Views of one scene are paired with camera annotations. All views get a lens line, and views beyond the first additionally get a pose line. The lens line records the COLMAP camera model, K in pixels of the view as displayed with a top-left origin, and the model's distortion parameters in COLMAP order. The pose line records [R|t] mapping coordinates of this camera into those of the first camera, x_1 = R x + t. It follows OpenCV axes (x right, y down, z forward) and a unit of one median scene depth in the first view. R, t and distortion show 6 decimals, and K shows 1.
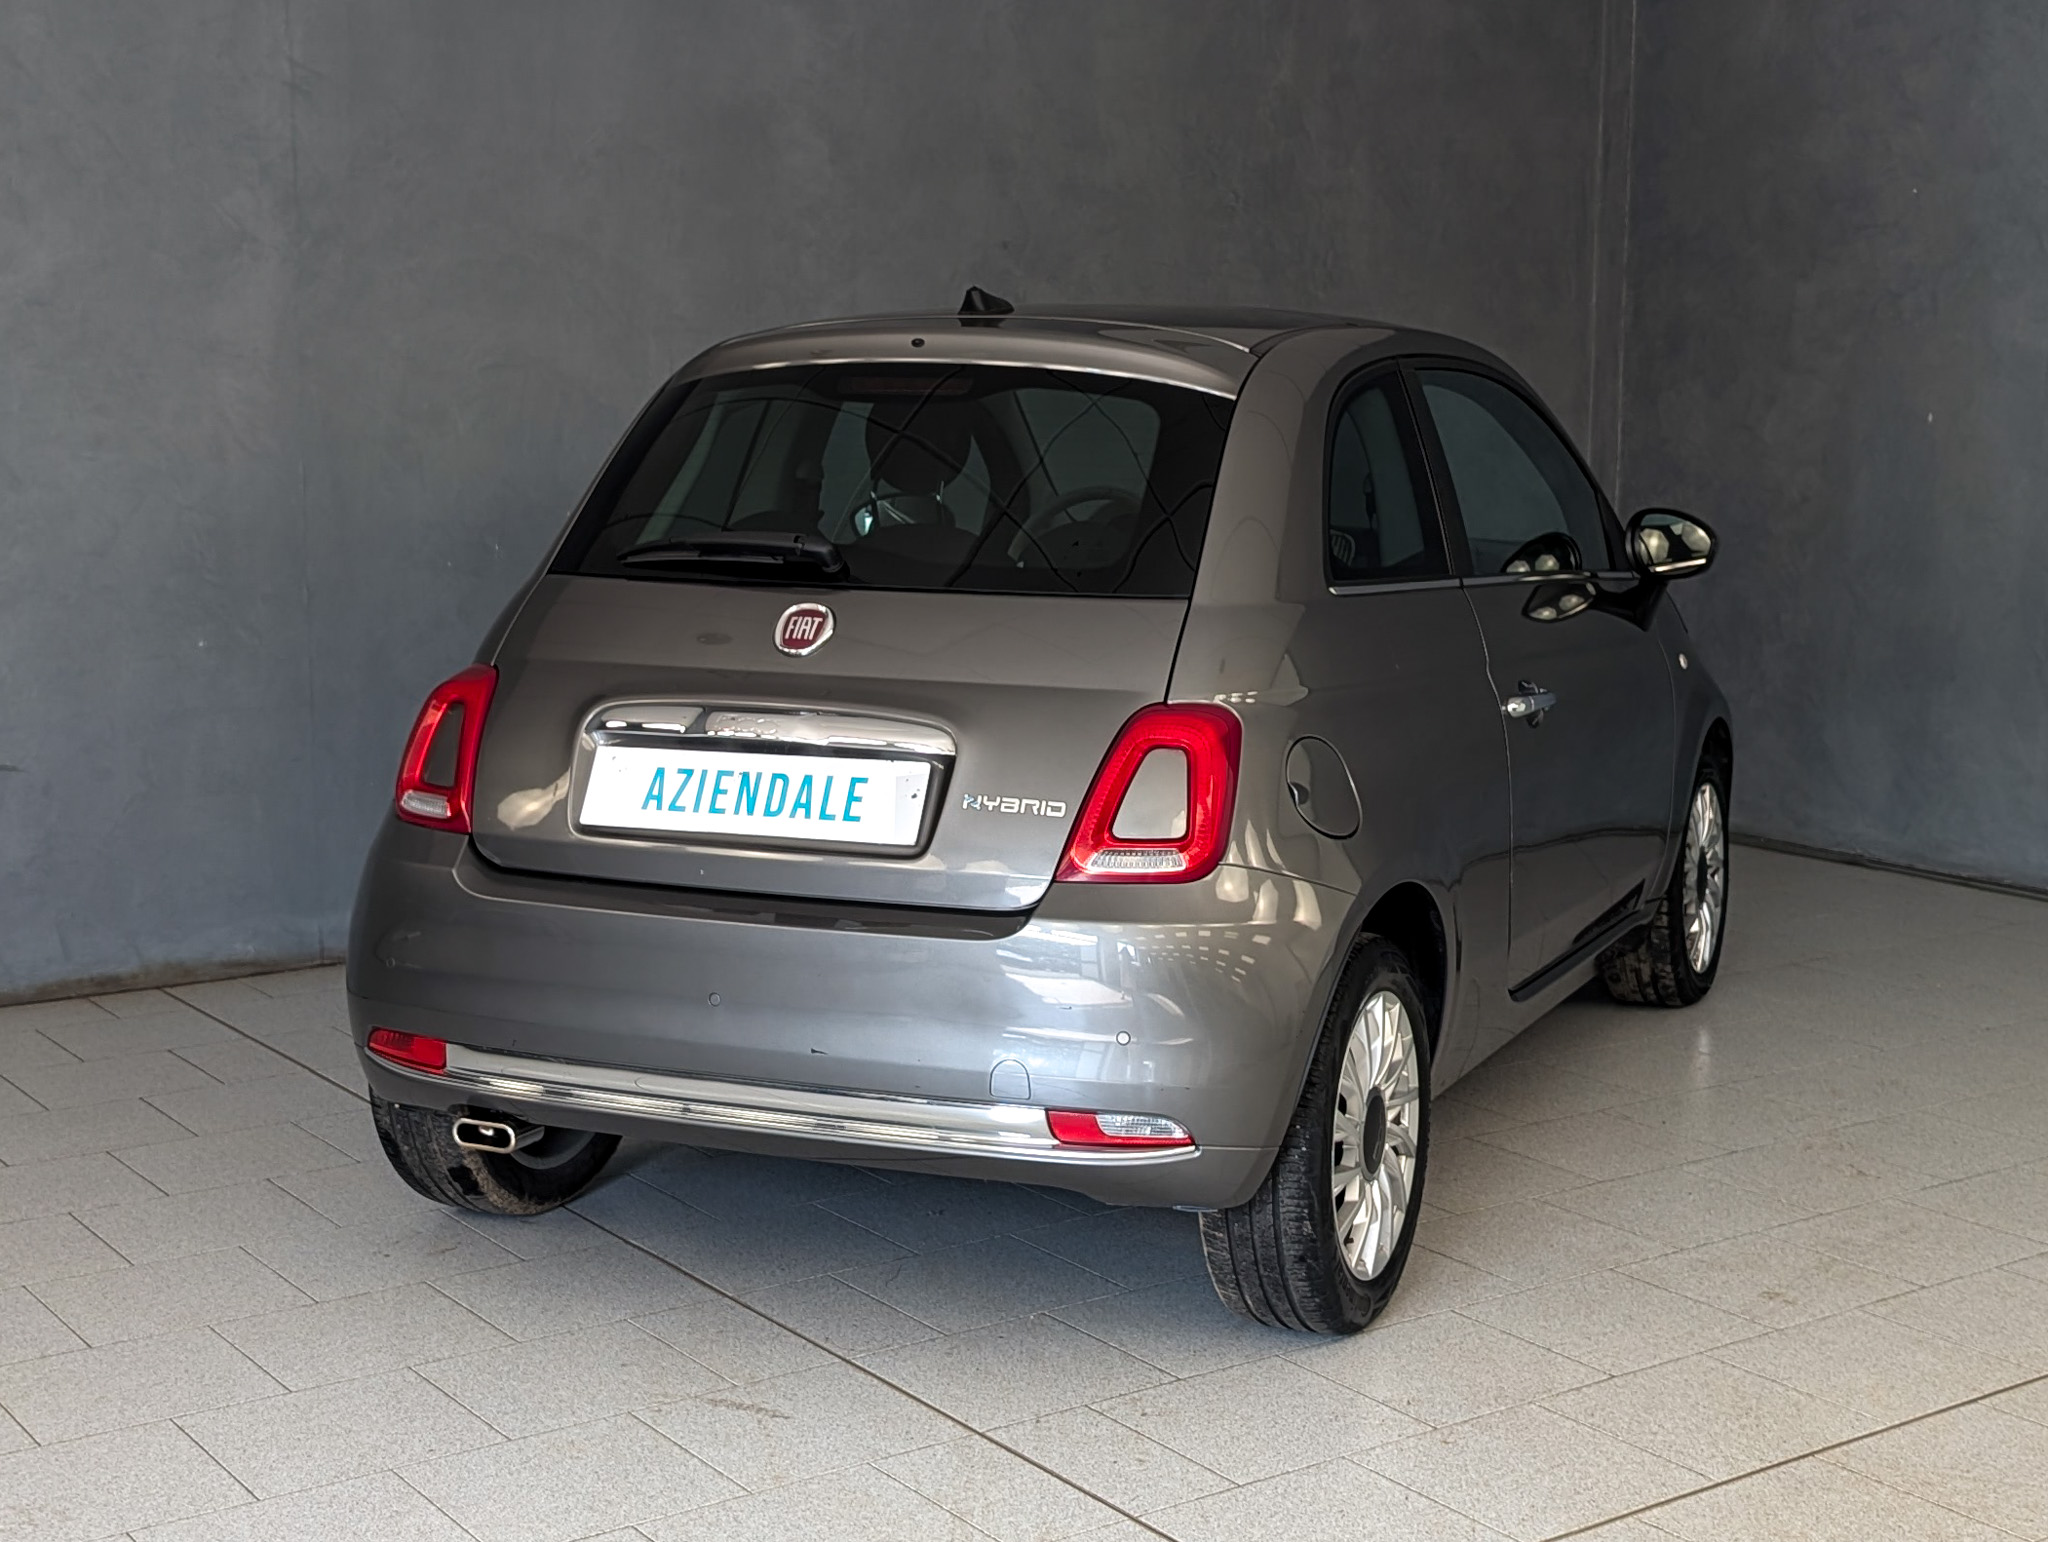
lens RADIAL K [[1555.8, 0, 1024.0], [0, 1555.8, 771.0], [0, 0, 1]] dist [0.026428, -0.007348]
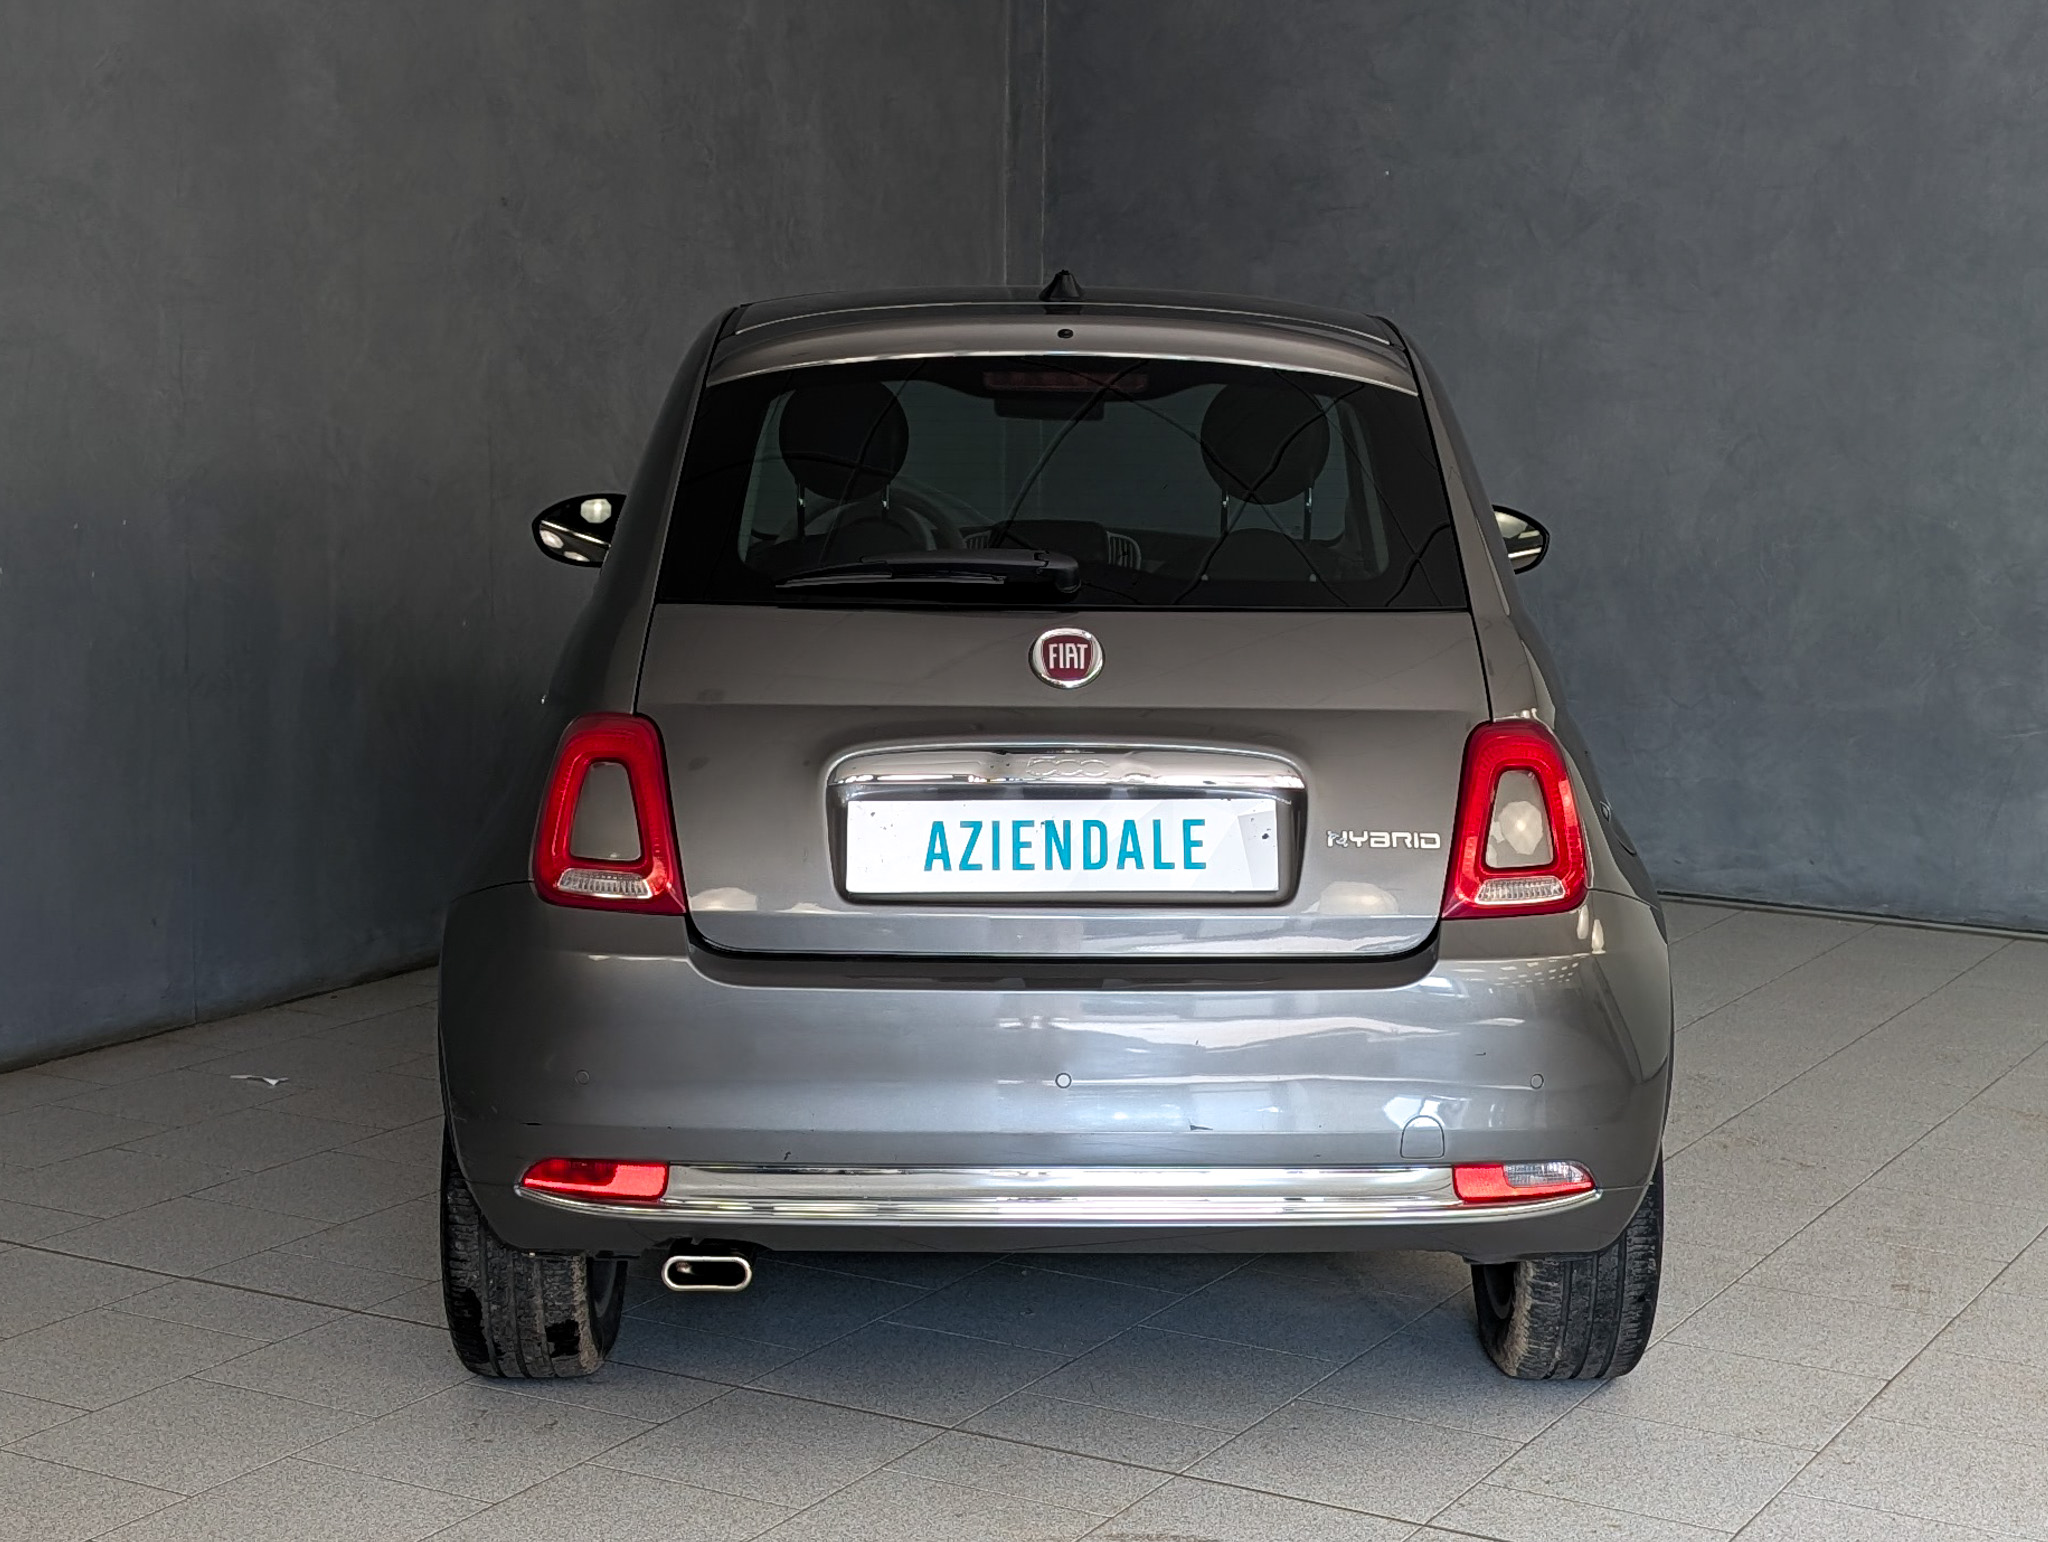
lens RADIAL K [[1684.6, 0, 971.4], [0, 1684.6, 774.5], [0, 0, 1]] dist [0.084834, -0.186951]
pose [[0.979769, -0.057254, 0.191766, -0.403947], [0.058426, 0.998292, -0.000459, -0.027898], [-0.191412, 0.011654, 0.981441, 0.062990]]
